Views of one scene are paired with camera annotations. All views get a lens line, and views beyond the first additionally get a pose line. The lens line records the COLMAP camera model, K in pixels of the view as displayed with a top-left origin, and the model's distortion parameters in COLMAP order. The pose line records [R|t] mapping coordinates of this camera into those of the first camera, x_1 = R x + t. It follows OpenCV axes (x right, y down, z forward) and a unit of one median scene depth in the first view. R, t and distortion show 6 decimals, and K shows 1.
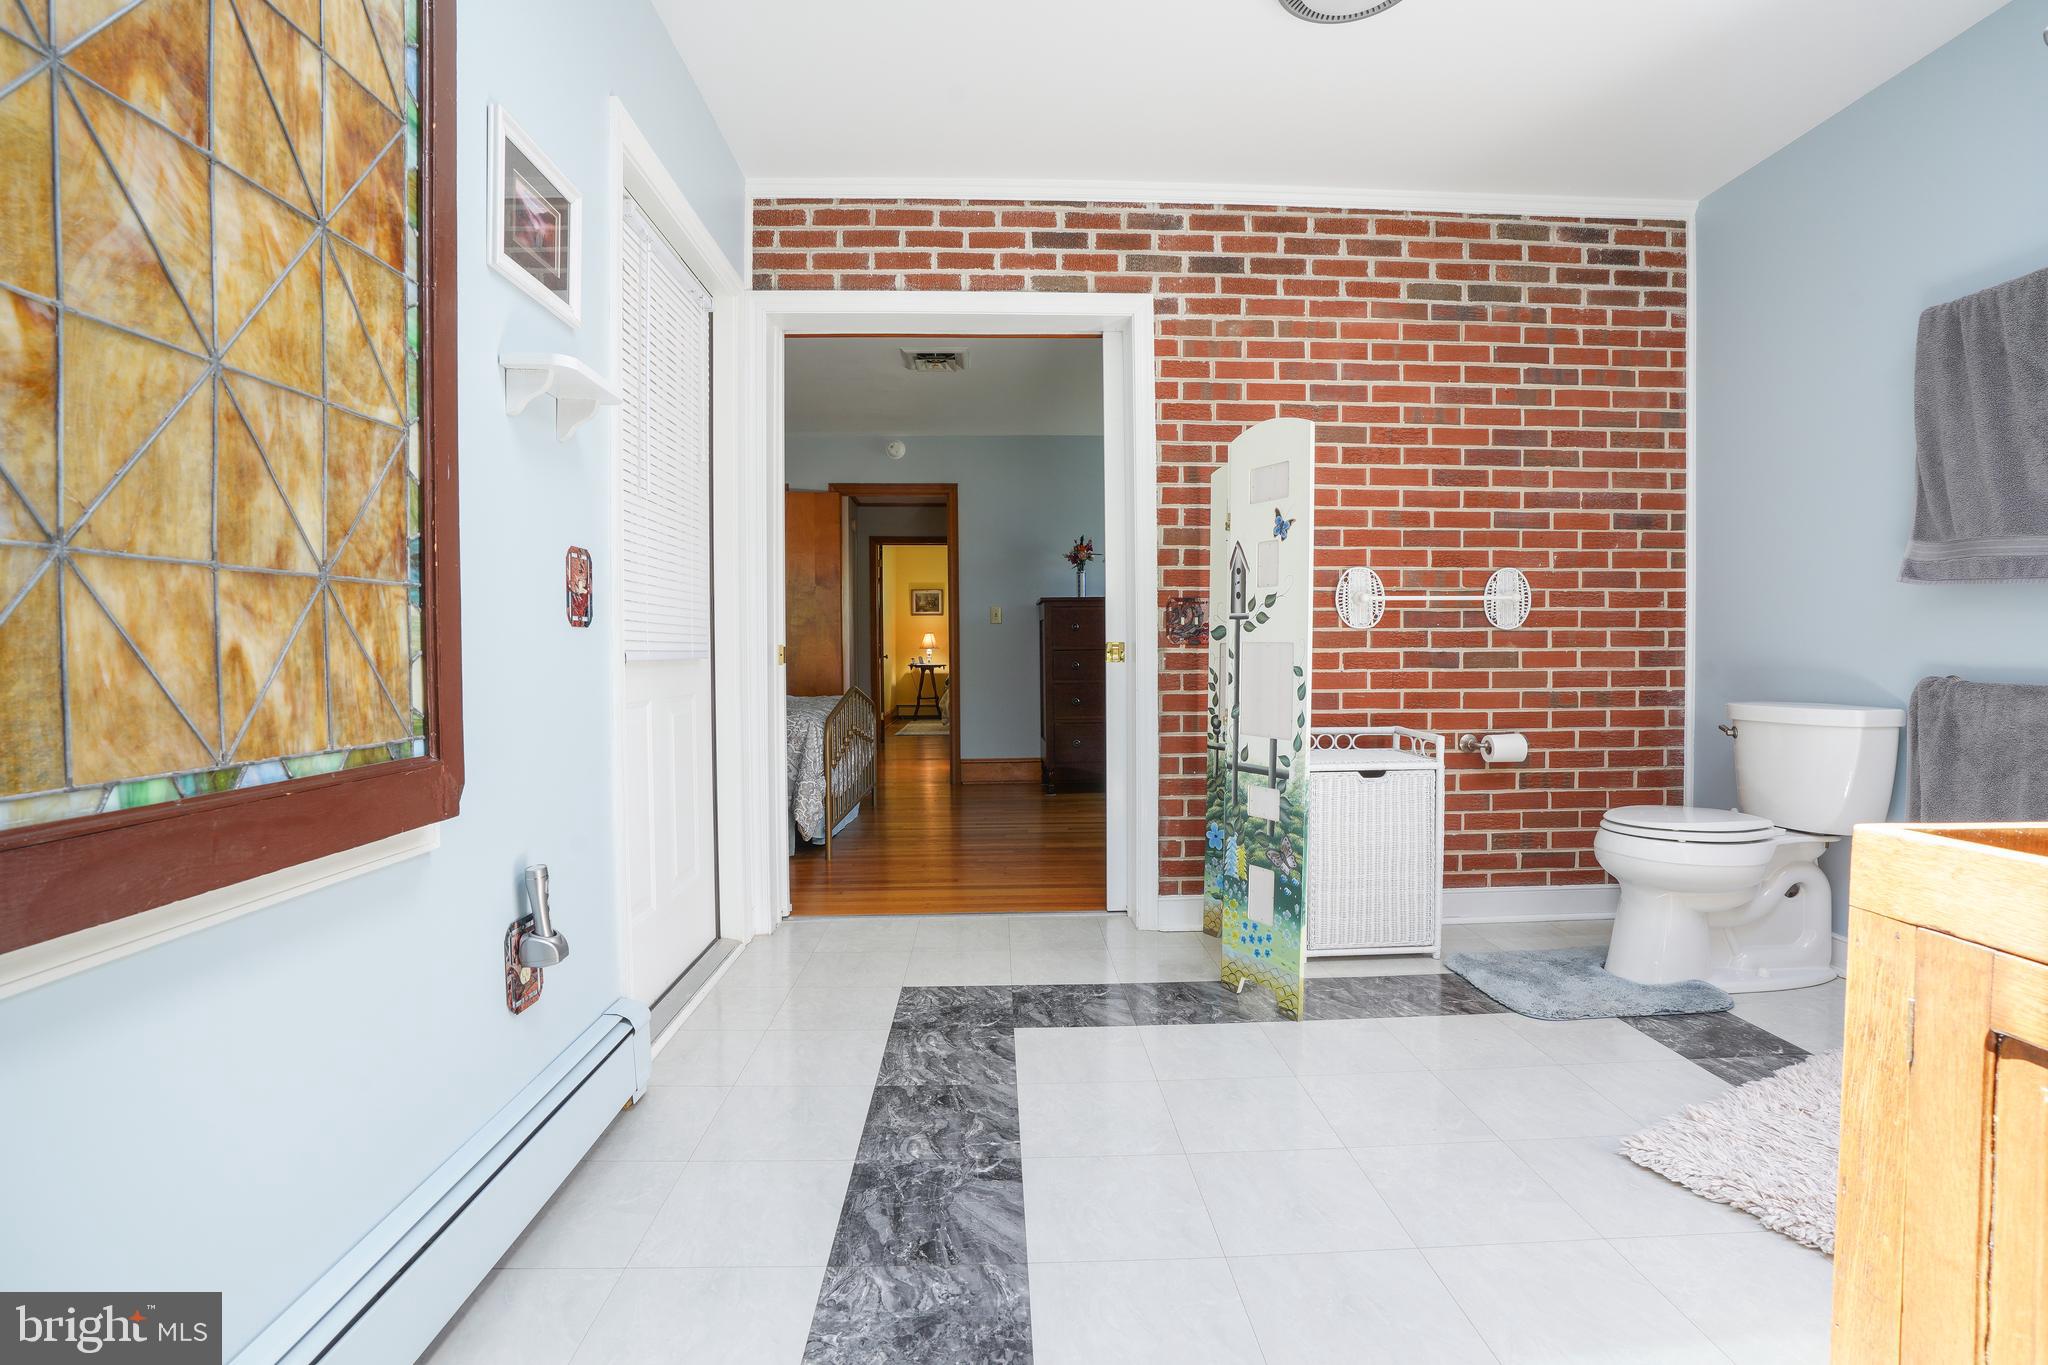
lens RADIAL K [[945.3, 0, 1019.9], [0, 945.3, 670.8], [0, 0, 1]] dist [-0.037014, 0.004962]
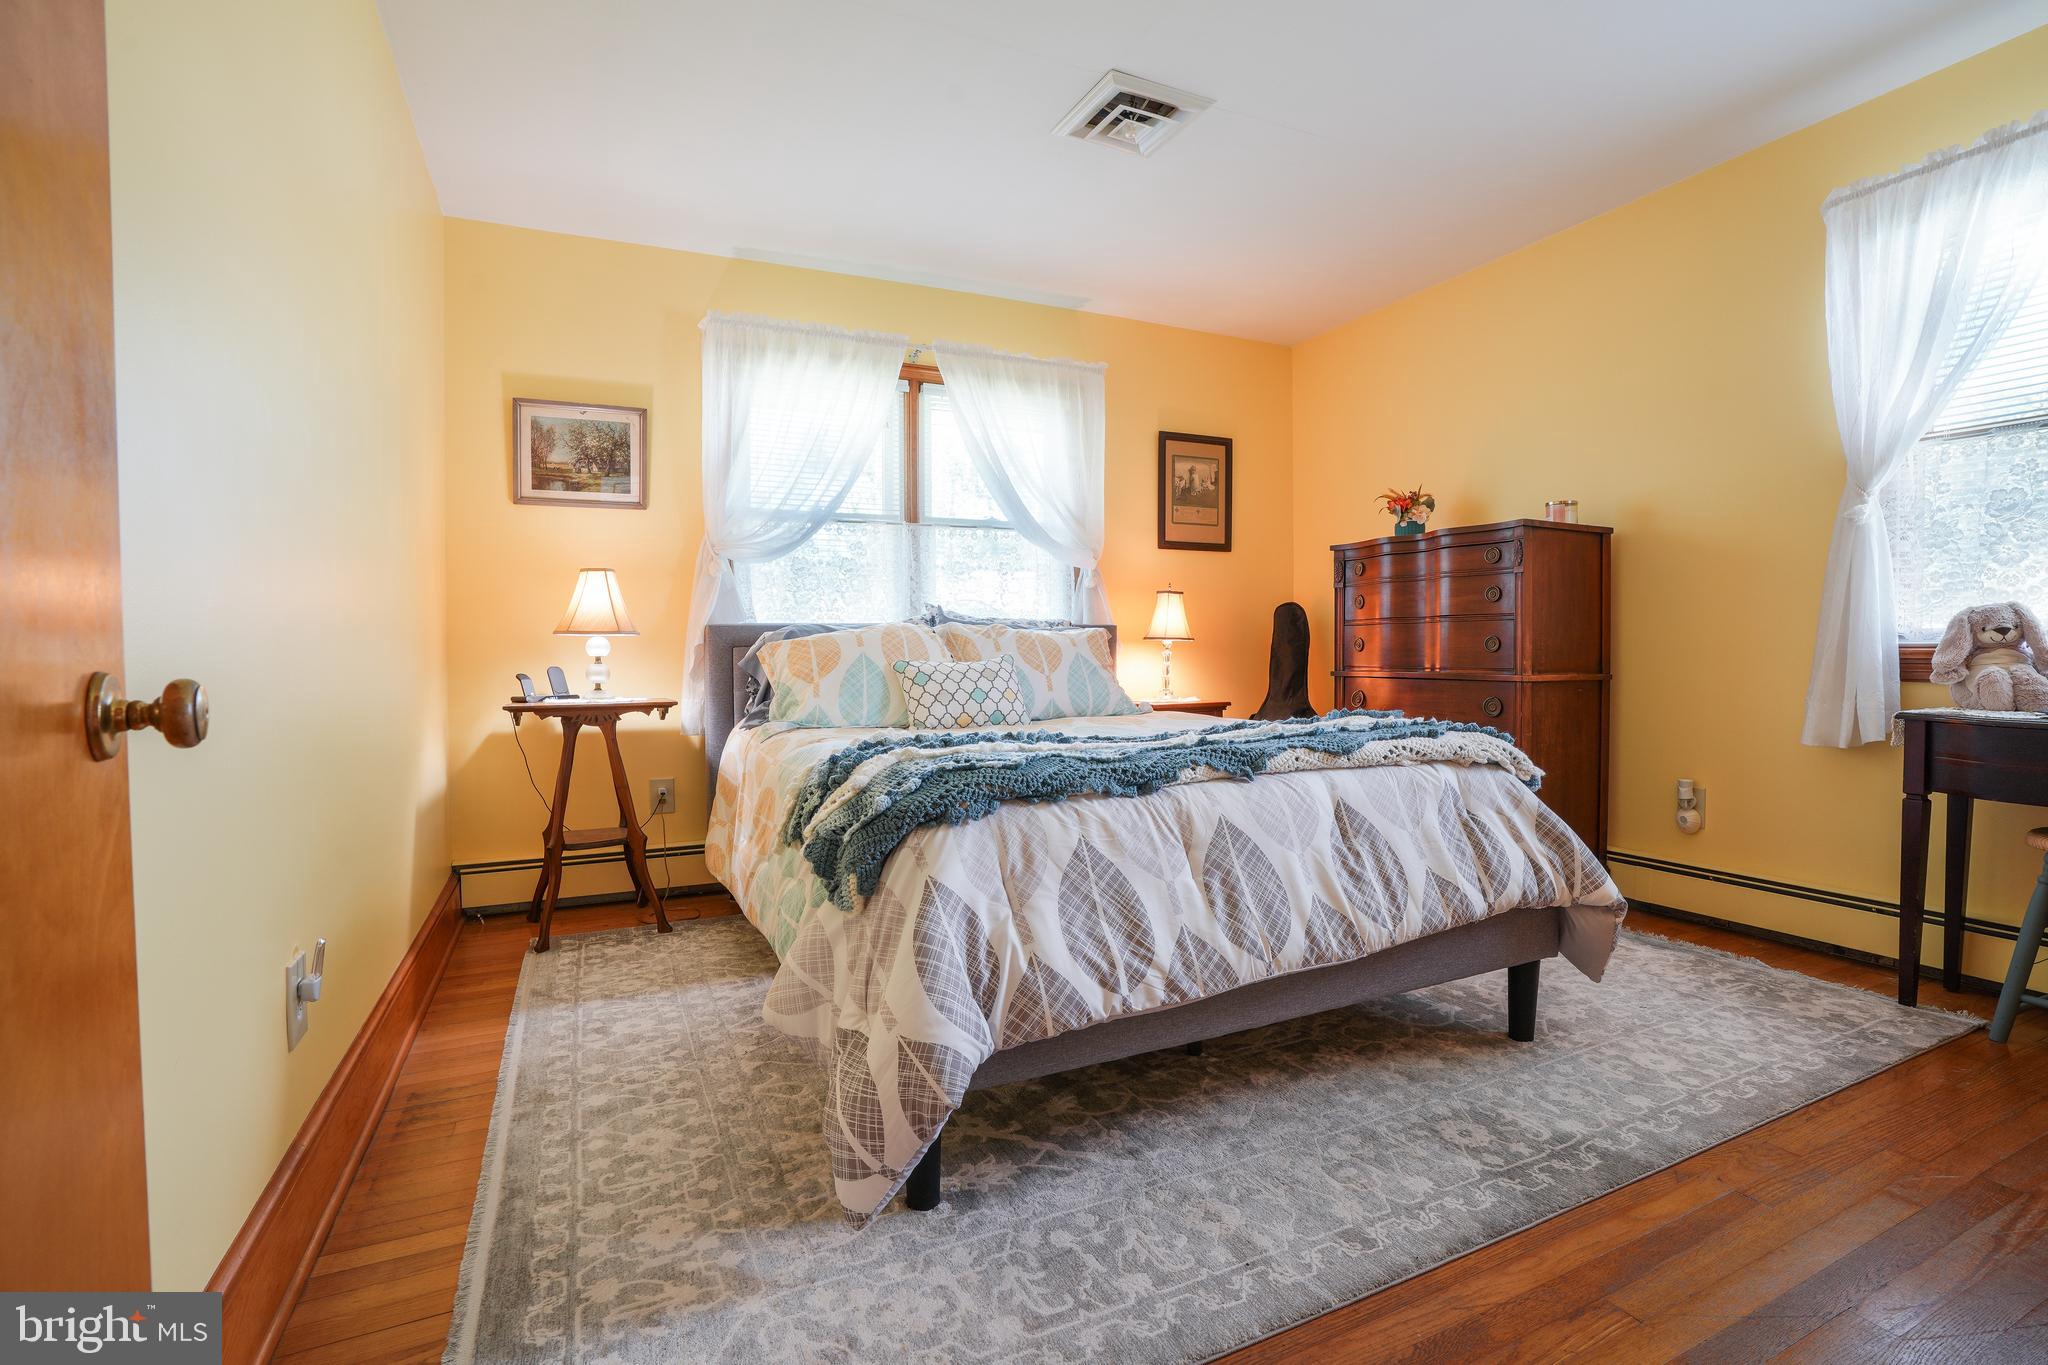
lens RADIAL K [[945.3, 0, 1026.8], [0, 945.3, 674.9], [0, 0, 1]] dist [-0.037014, 0.004962]
pose [[0.923760, -0.012855, 0.382756, -0.086212], [0.012954, 0.999913, 0.002318, -0.012514], [-0.382752, 0.002817, 0.923847, 0.735499]]
